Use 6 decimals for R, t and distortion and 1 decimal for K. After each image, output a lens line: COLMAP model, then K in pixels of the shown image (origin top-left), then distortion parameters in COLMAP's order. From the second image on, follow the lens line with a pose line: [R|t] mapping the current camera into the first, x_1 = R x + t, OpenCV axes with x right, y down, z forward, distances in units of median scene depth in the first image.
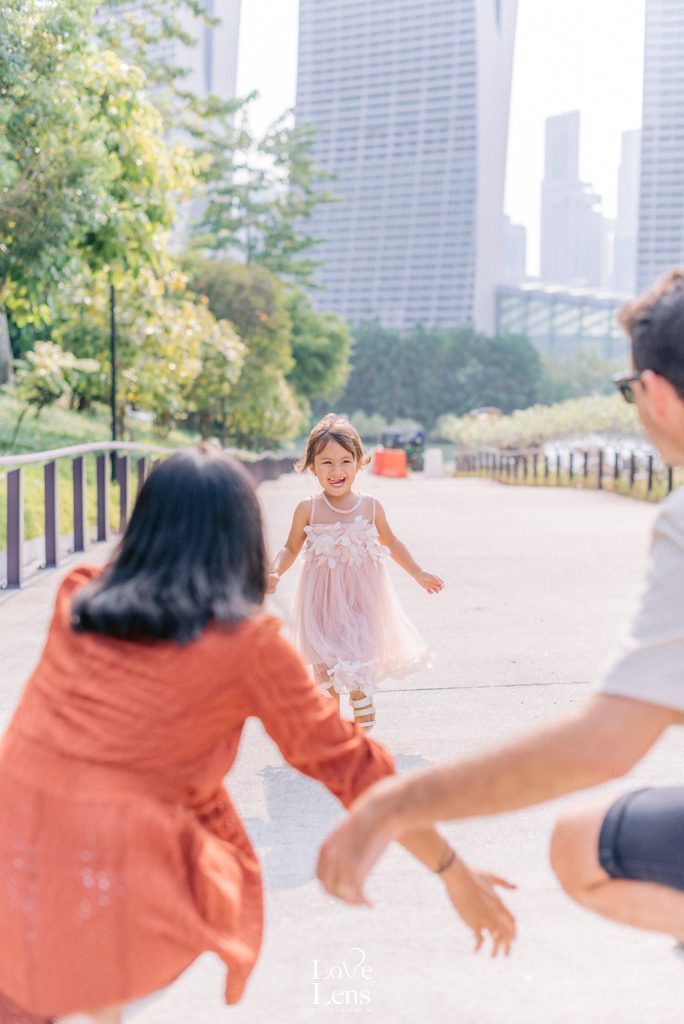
lens RADIAL K [[1346.6, 0, 342.0], [0, 1346.6, 512.0], [0, 0, 1]] dist [0.001219, 0.001153]
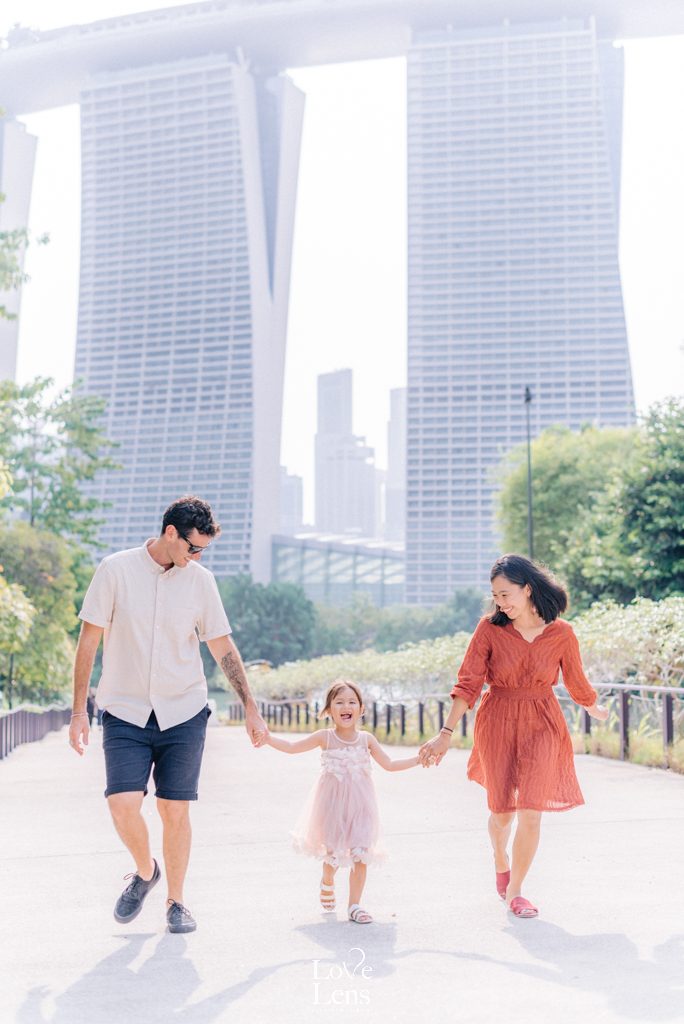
lens RADIAL K [[1449.0, 0, 342.0], [0, 1449.0, 512.0], [0, 0, 1]] dist [0.009103, 0.061199]
pose [[0.988124, 0.007366, 0.153485, -0.004902], [0.018931, 0.985405, -0.169167, 0.003585], [-0.152491, 0.170064, 0.973563, -0.151614]]
